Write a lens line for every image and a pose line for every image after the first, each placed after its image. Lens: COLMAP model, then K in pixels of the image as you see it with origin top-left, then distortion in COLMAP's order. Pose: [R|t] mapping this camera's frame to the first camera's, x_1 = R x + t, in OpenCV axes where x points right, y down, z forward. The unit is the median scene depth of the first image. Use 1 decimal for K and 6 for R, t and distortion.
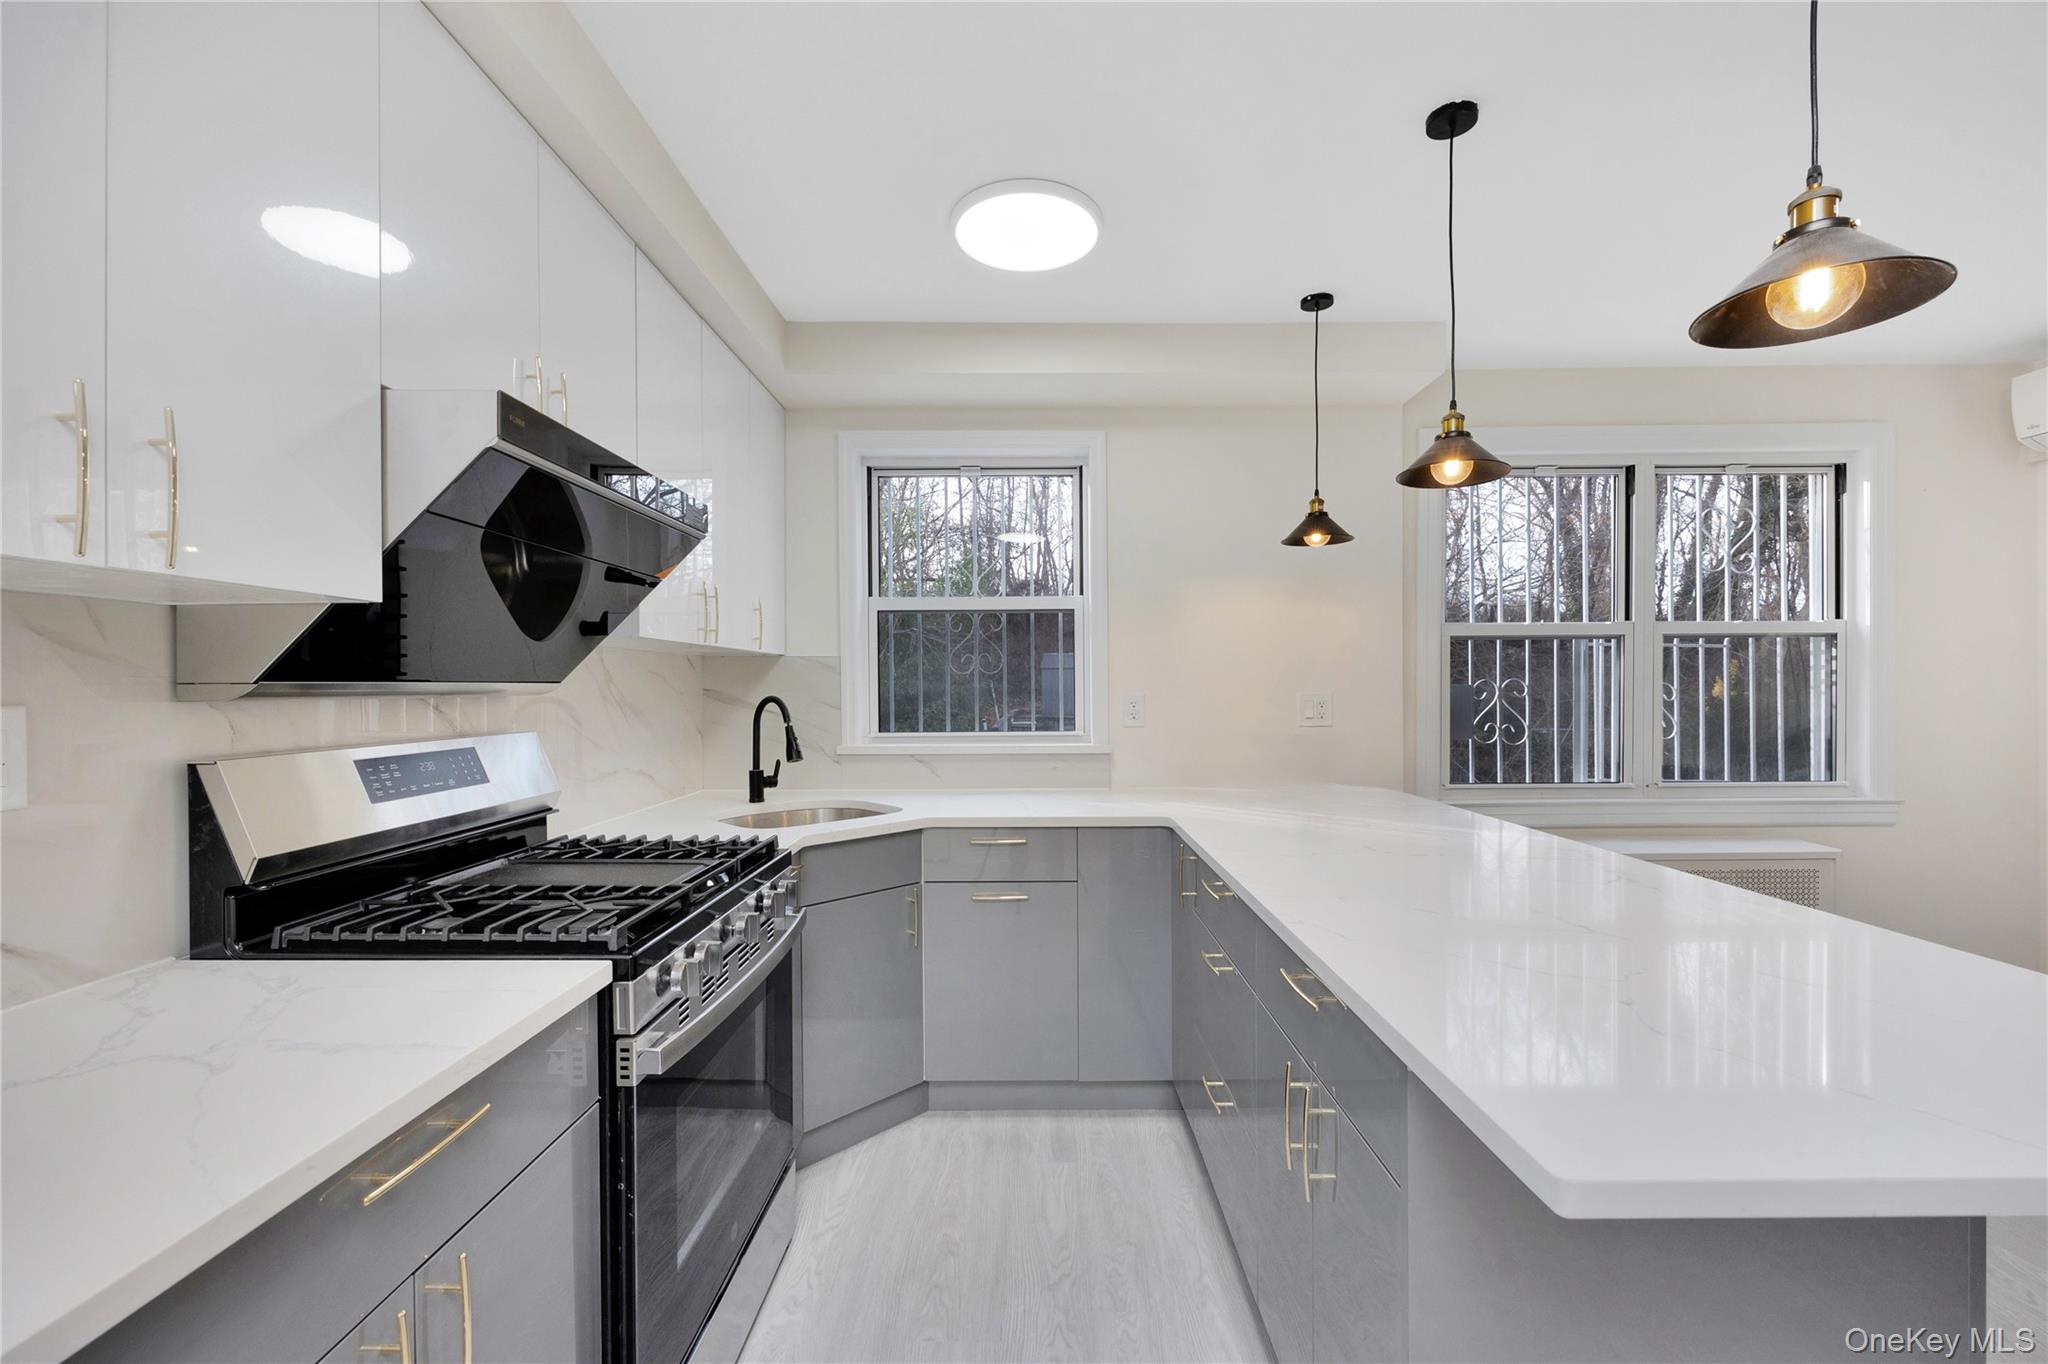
lens RADIAL K [[825.4, 0, 1023.9], [0, 825.4, 690.2], [0, 0, 1]] dist [-0.001407, 0.000106]
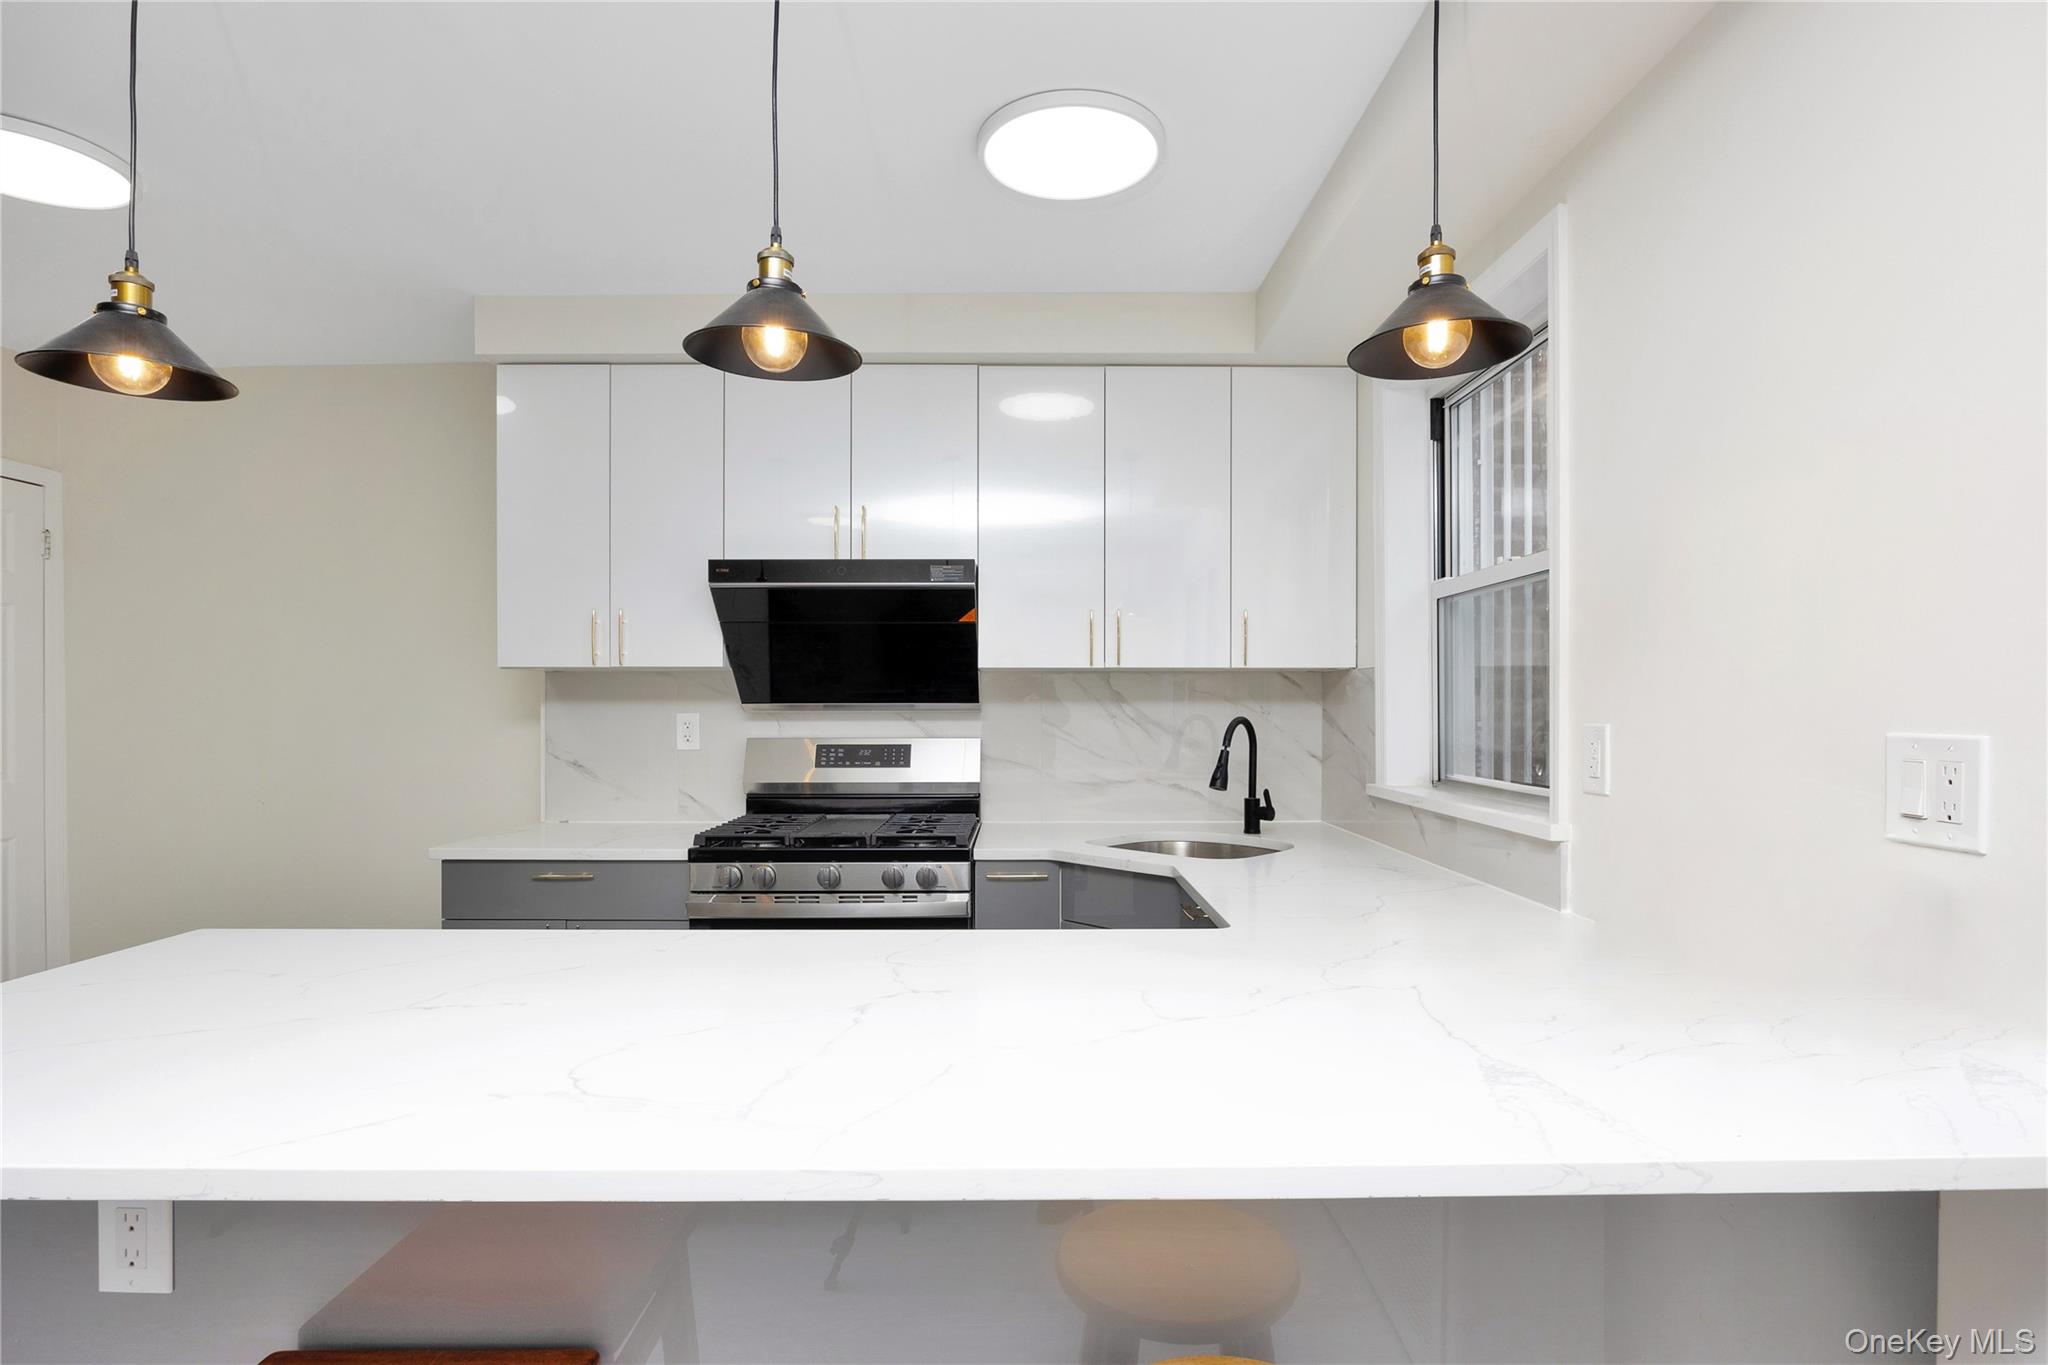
lens RADIAL K [[1045.4, 0, 1034.7], [0, 1045.4, 710.8], [0, 0, 1]] dist [-0.017091, 0.000237]
pose [[0.009703, 0.008679, -0.999915, 0.879084], [-0.003968, 0.999955, 0.008641, -0.008461], [0.999945, 0.003884, 0.009737, 0.807150]]
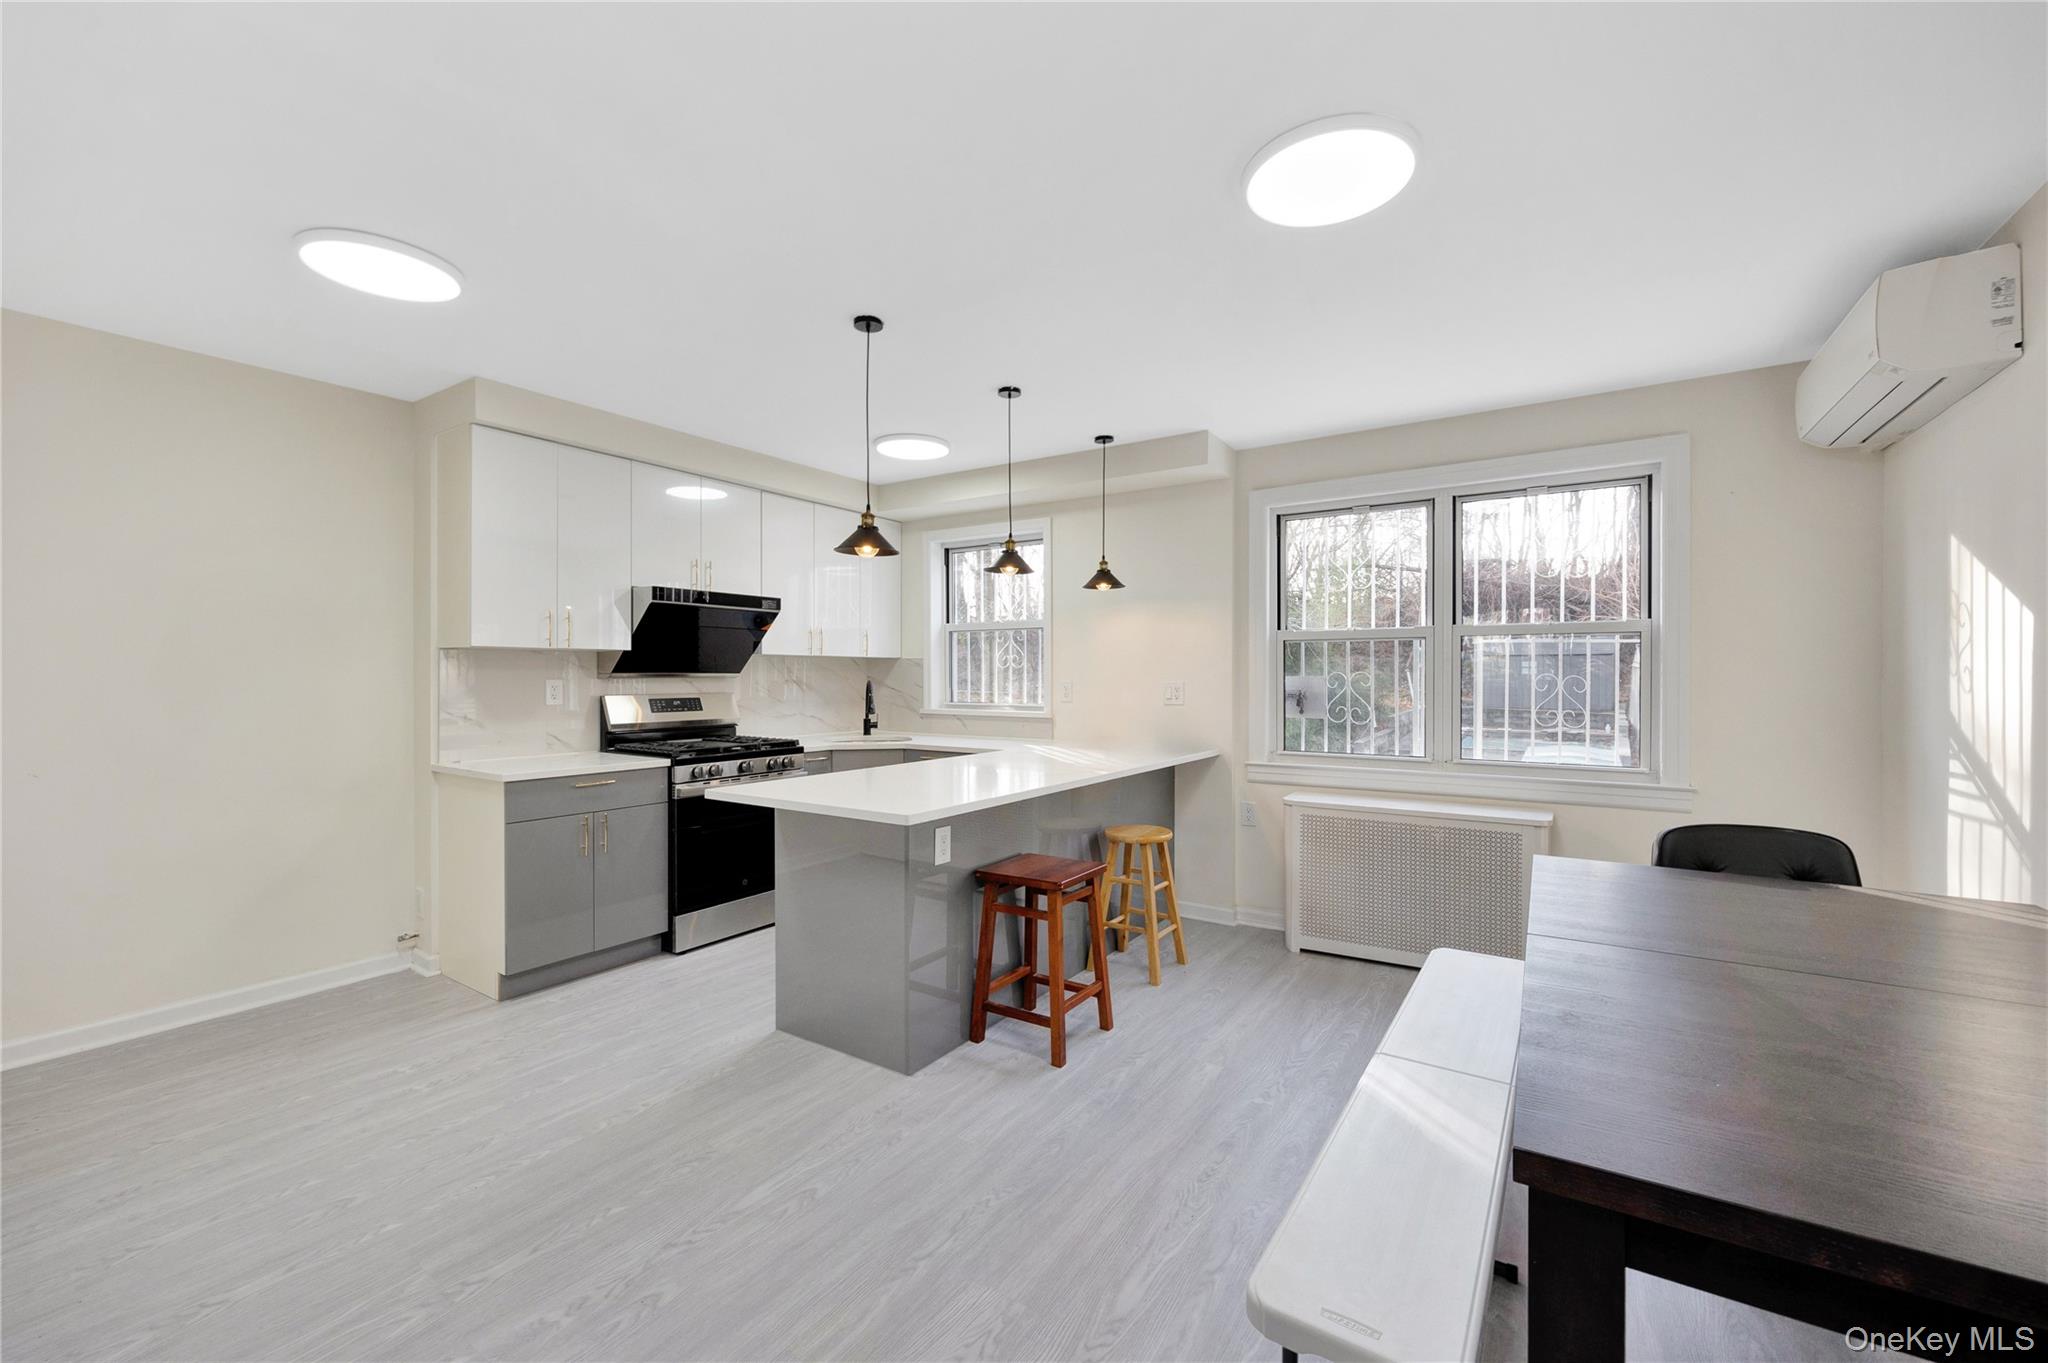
lens RADIAL K [[825.4, 0, 1031.5], [0, 825.4, 682.0], [0, 0, 1]] dist [-0.001407, 0.000106]
pose [[0.837177, 0.010877, -0.546824, 1.126833], [-0.007971, 0.999939, 0.007687, -0.006552], [0.546874, -0.002077, 0.837212, -0.432649]]
